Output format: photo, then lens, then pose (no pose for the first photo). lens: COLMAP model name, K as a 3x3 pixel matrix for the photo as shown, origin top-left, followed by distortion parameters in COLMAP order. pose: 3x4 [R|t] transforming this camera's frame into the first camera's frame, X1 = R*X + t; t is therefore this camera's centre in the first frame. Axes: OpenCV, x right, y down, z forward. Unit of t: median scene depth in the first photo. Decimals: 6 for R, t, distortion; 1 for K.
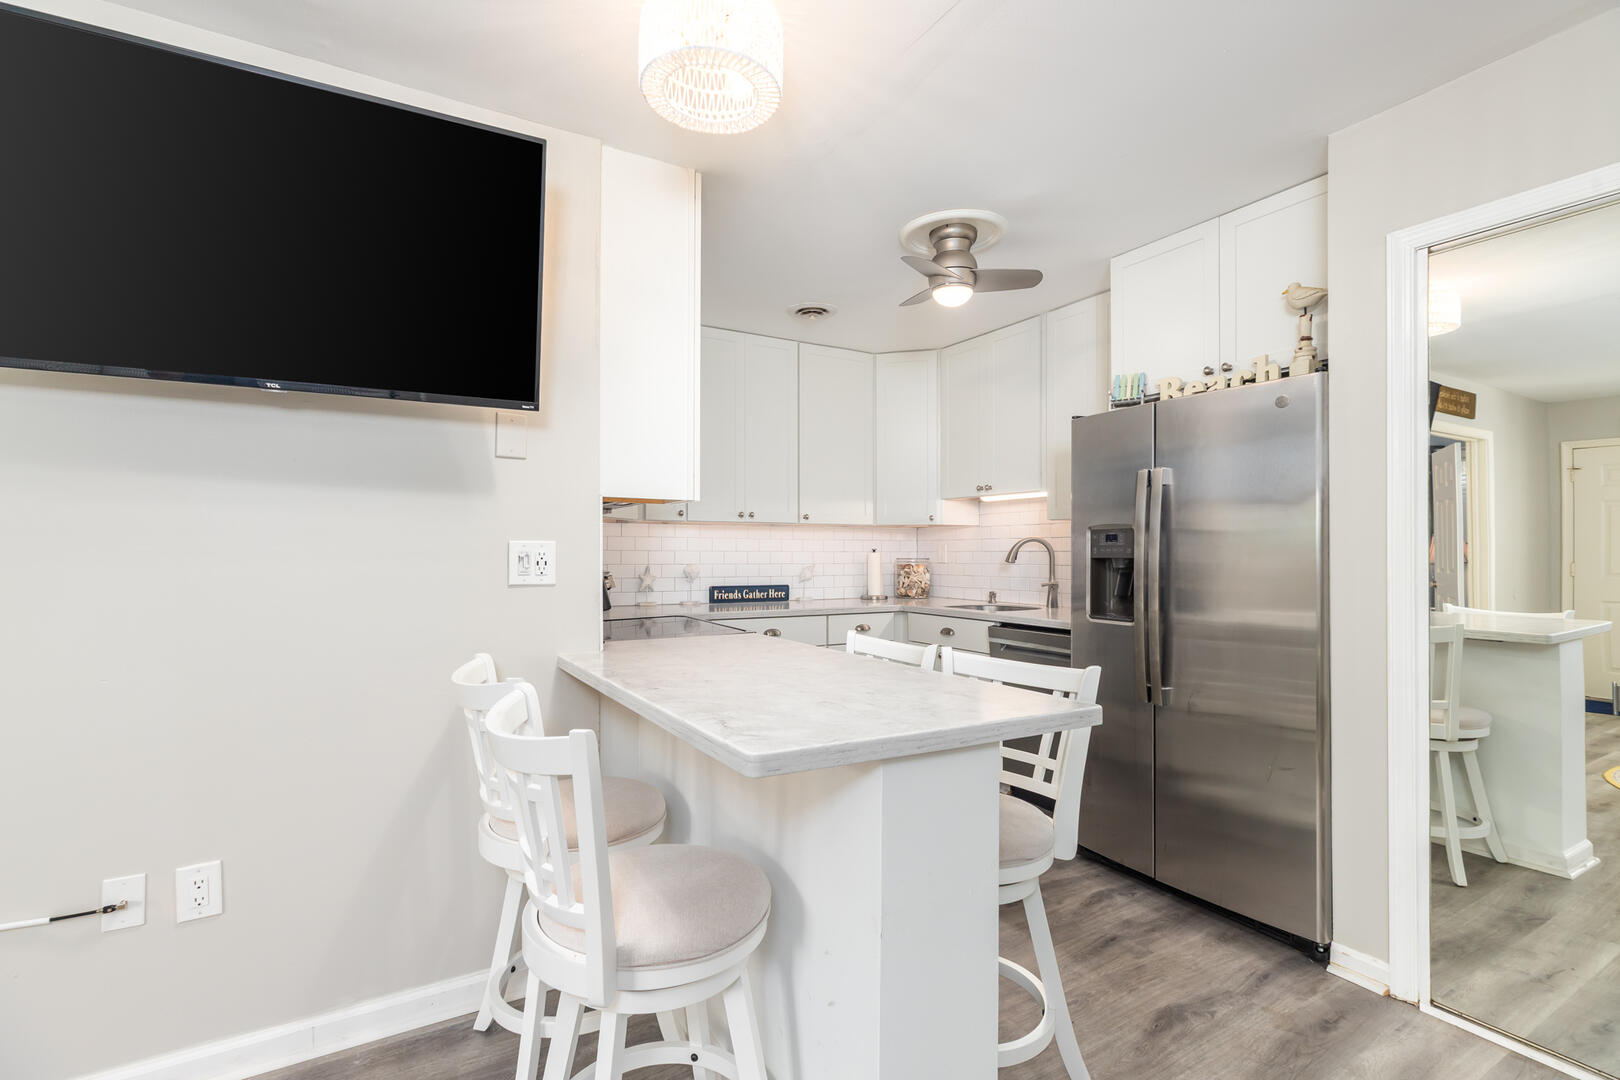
lens RADIAL K [[728.1, 0, 803.4], [0, 728.1, 549.2], [0, 0, 1]] dist [0.000592, 0.000261]
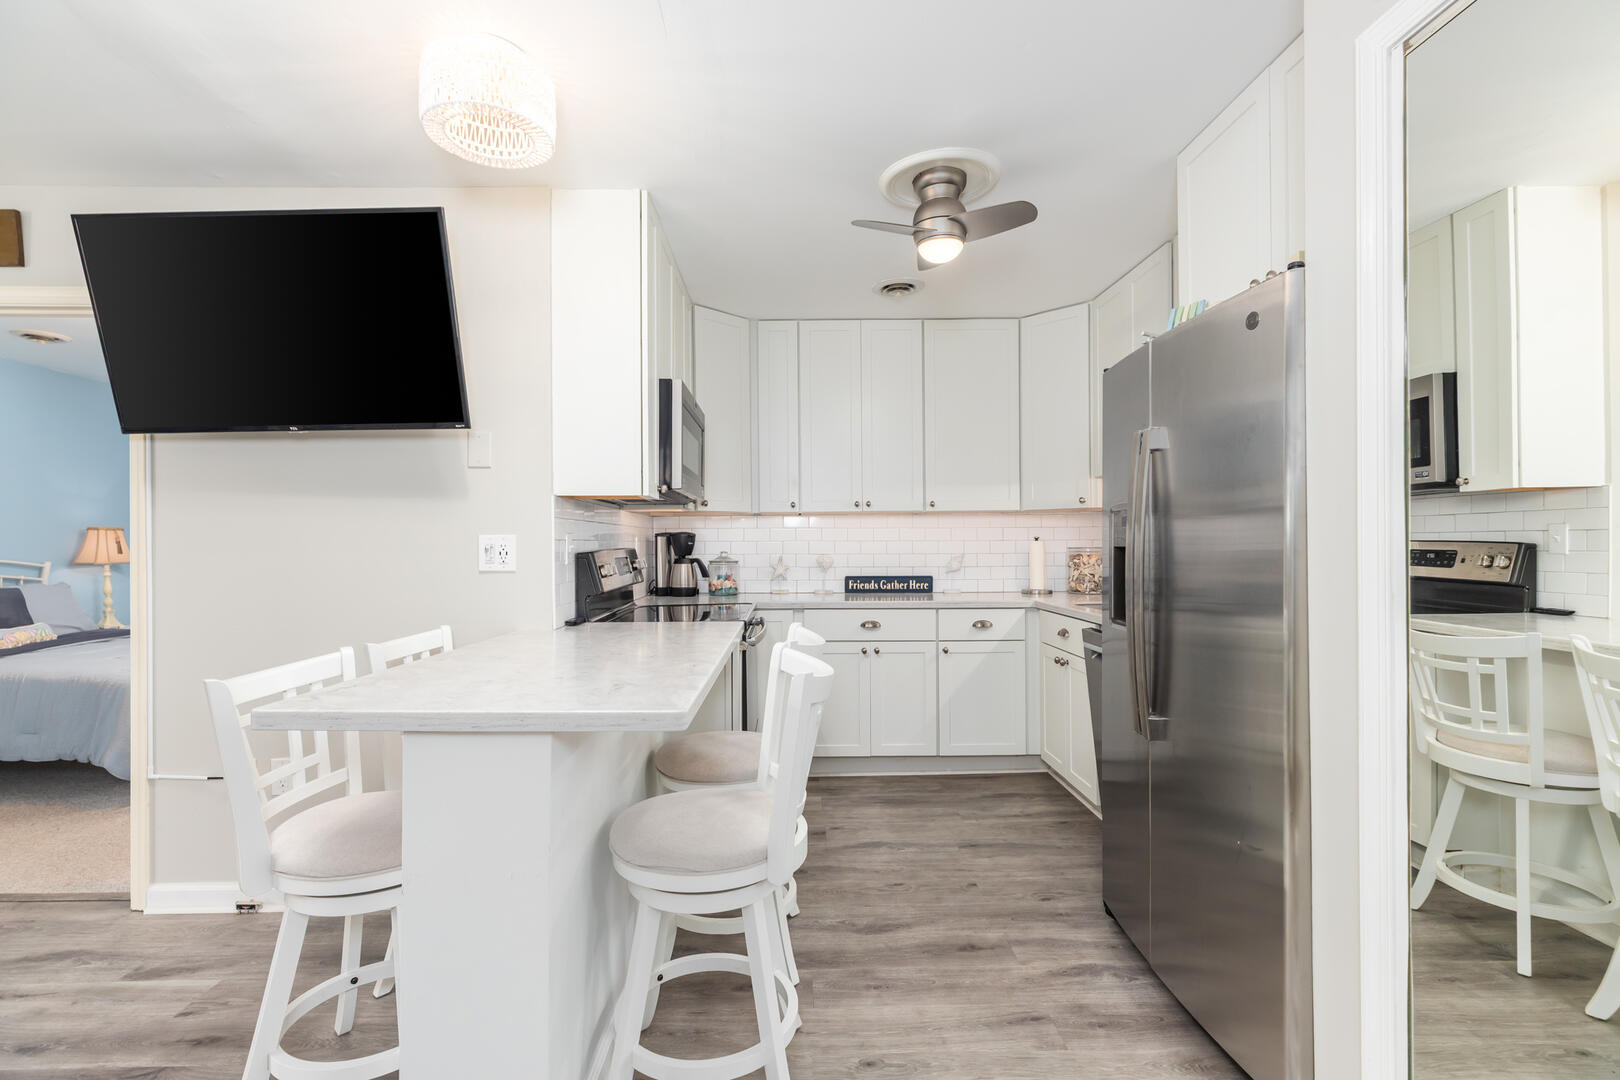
lens RADIAL K [[735.1, 0, 812.7], [0, 735.1, 547.2], [0, 0, 1]] dist [0.001284, 0.000360]
pose [[0.871304, -0.003651, -0.490729, 0.337807], [0.009452, 0.999912, 0.009344, 0.001132], [0.490652, -0.012780, 0.871262, 0.096121]]
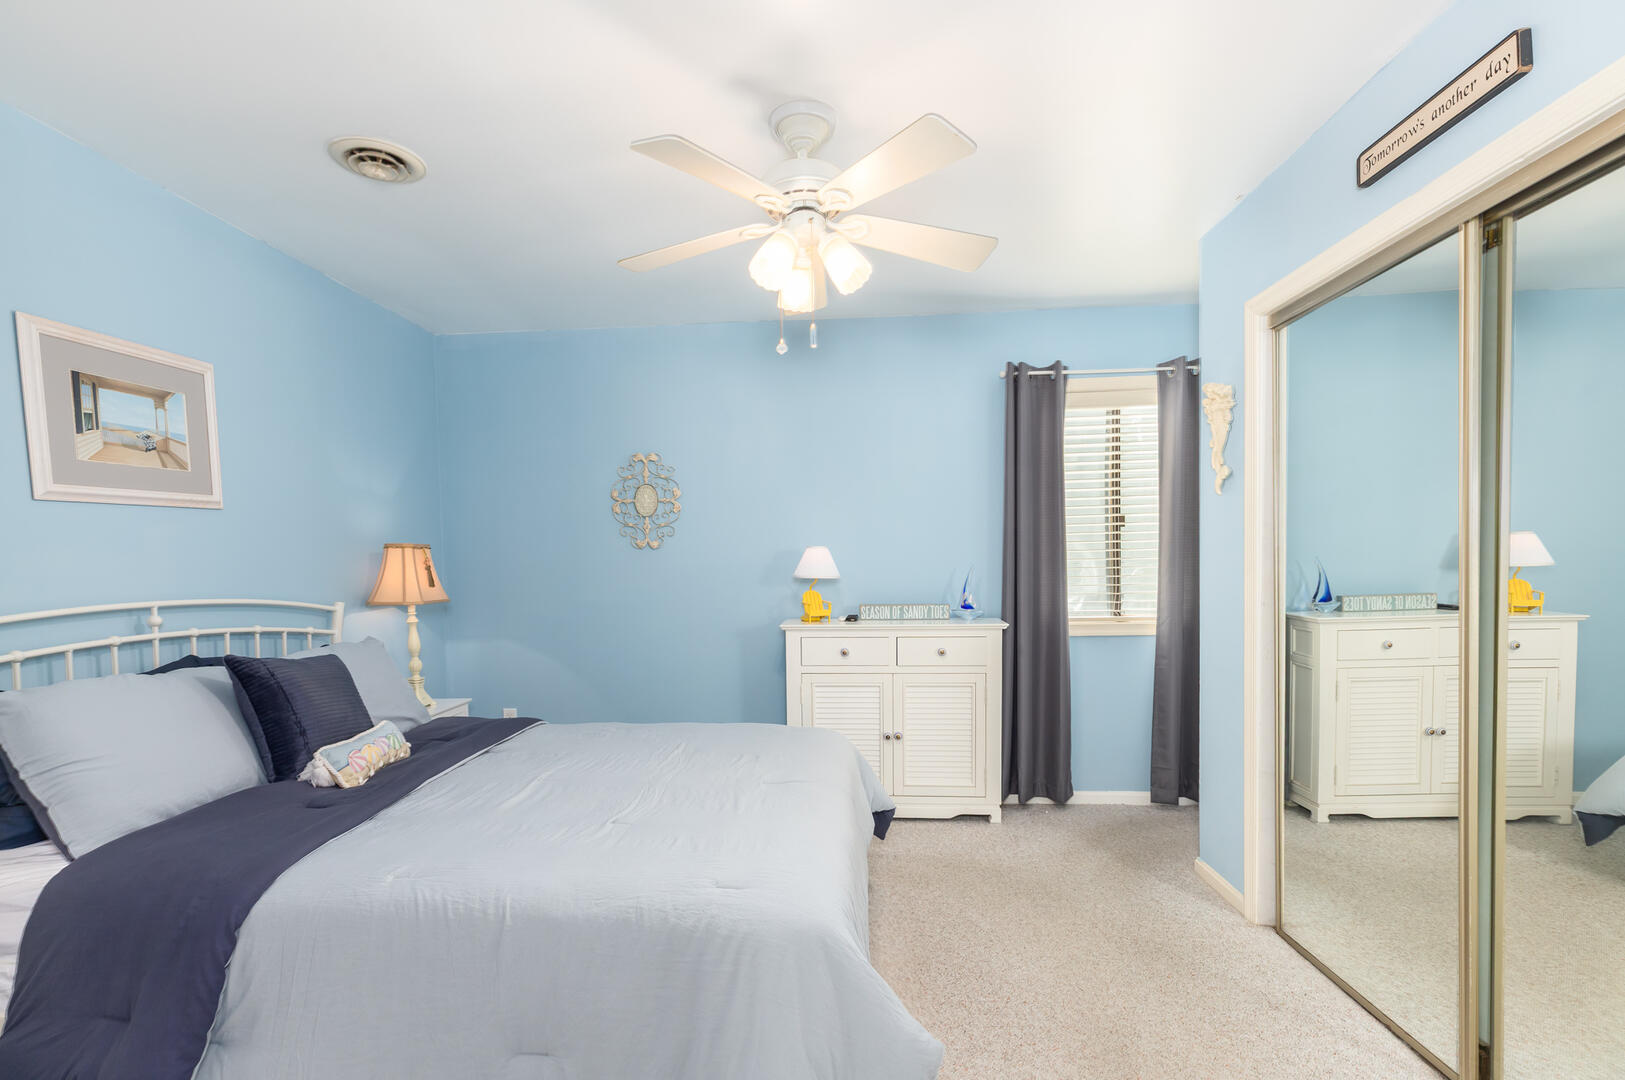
lens RADIAL K [[747.6, 0, 817.0], [0, 747.6, 595.2], [0, 0, 1]] dist [0.002557, 0.000735]
pose [[0.829841, 0.012861, -0.557852, -0.597225], [0.014562, 0.998895, 0.044690, -0.008154], [0.557810, -0.045209, 0.828736, 0.193988]]
